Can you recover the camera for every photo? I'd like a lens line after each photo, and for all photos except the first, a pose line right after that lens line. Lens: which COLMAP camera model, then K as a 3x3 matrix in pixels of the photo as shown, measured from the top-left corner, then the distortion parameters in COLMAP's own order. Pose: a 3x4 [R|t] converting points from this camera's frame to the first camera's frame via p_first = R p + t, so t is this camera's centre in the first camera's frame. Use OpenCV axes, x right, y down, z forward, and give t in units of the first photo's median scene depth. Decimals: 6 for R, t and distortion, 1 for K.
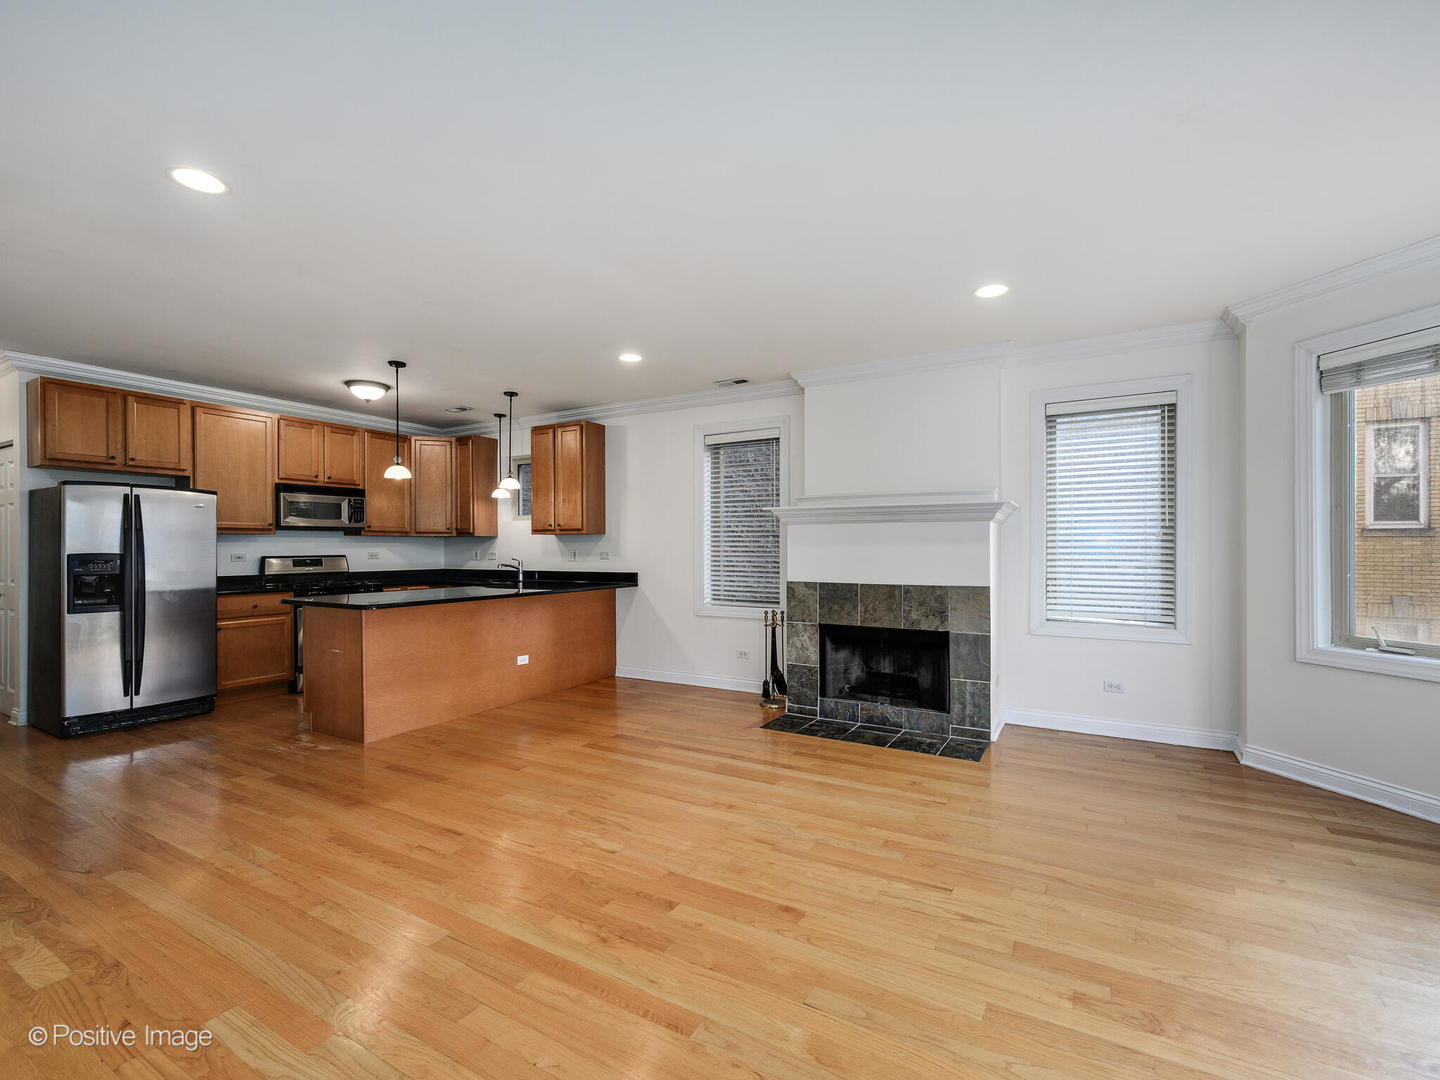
lens RADIAL K [[637.2, 0, 738.6], [0, 637.2, 551.5], [0, 0, 1]] dist [-0.000254, -0.000878]
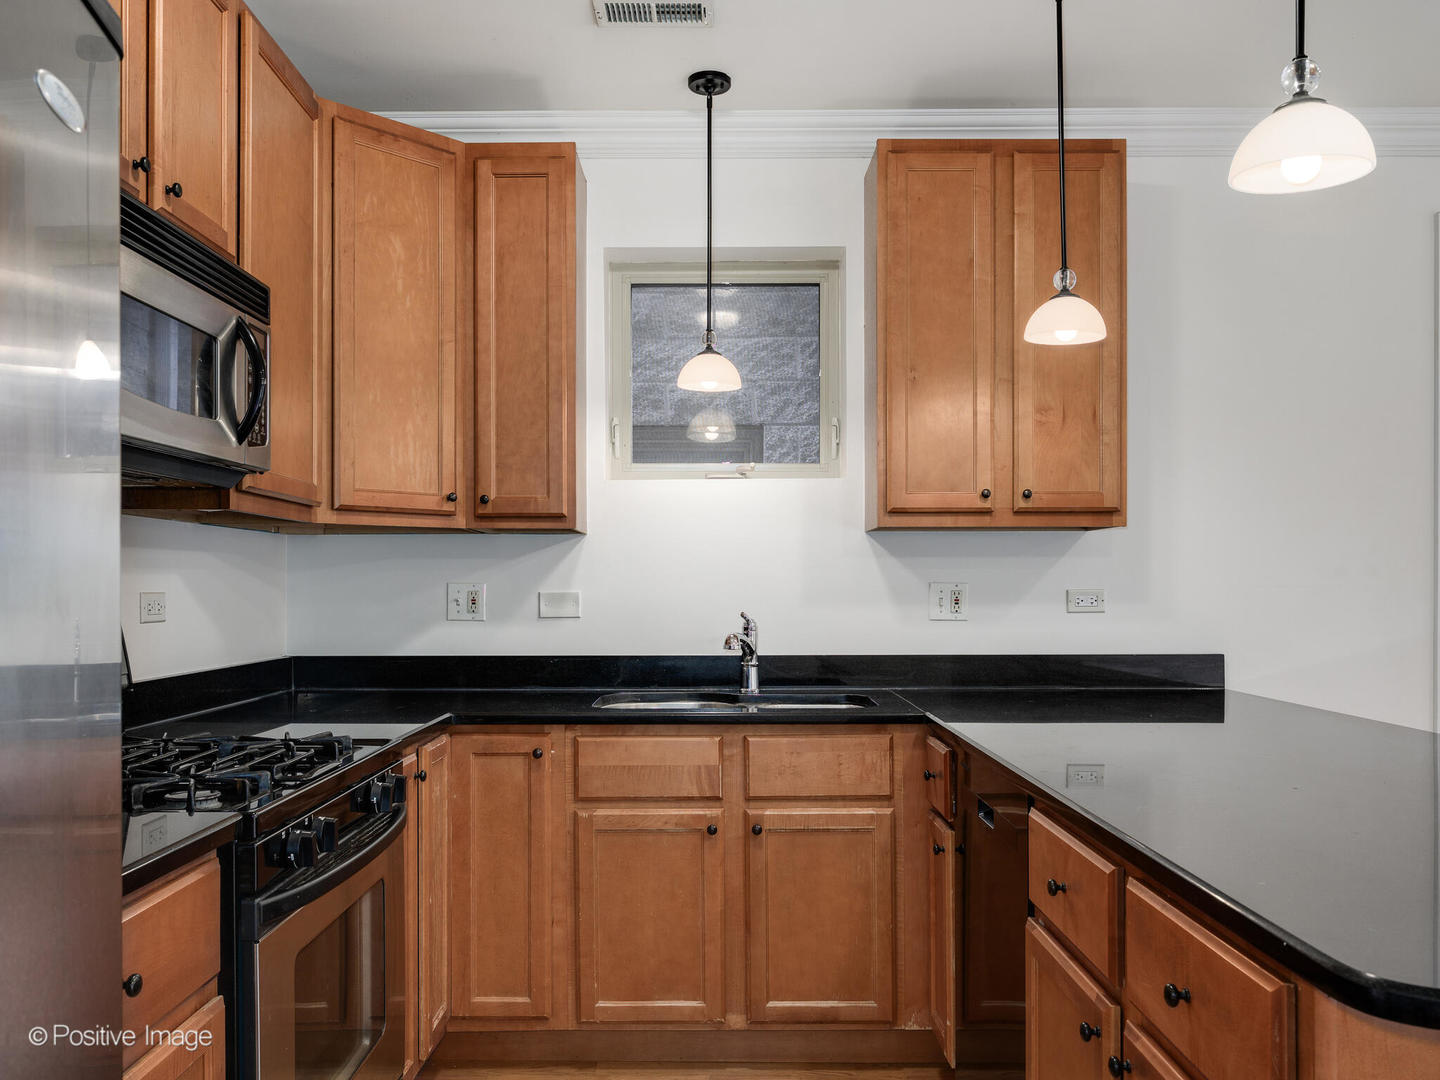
lens RADIAL K [[1167.9, 0, 711.1], [0, 1167.9, 581.3], [0, 0, 1]] dist [-0.008587, 0.003751]
pose [[0.873890, 0.003018, 0.486115, -0.840307], [0.001845, 0.999953, -0.009526, 0.002533], [-0.486121, 0.009221, 0.873843, 0.781407]]
